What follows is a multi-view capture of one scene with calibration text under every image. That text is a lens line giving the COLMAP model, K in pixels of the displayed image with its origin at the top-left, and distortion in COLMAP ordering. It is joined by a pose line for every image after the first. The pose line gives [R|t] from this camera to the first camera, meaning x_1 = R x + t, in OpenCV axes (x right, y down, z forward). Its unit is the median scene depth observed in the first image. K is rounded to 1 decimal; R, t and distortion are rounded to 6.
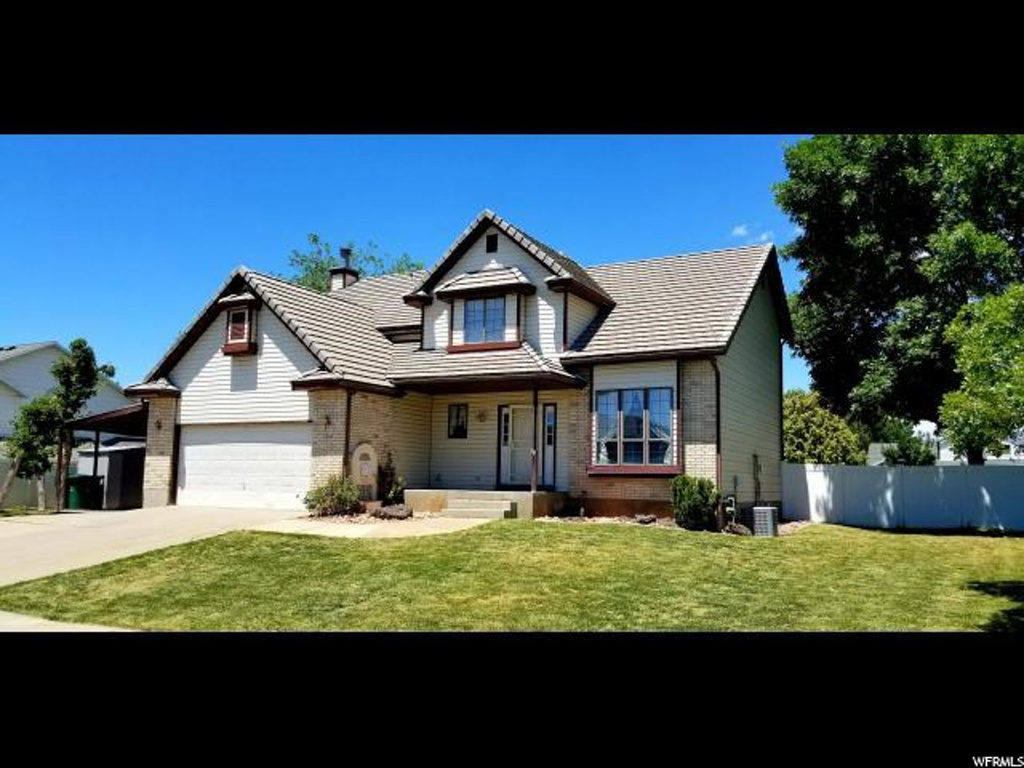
lens RADIAL K [[826.1, 0, 512.2], [0, 826.1, 393.2], [0, 0, 1]] dist [0.056103, -0.007536]
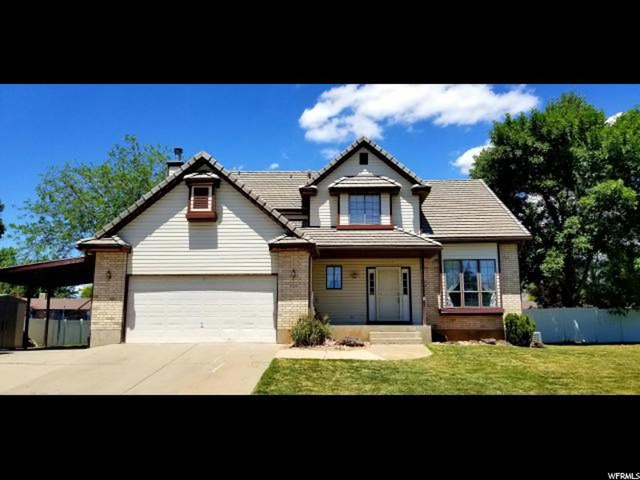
lens RADIAL K [[516.3, 0, 320.0], [0, 516.3, 236.4], [0, 0, 1]] dist [0.056103, -0.007536]
pose [[0.891730, 0.059295, 0.448667, -0.522720], [-0.032066, 0.997166, -0.068053, 0.025868], [-0.451430, 0.046298, 0.891104, 0.217428]]
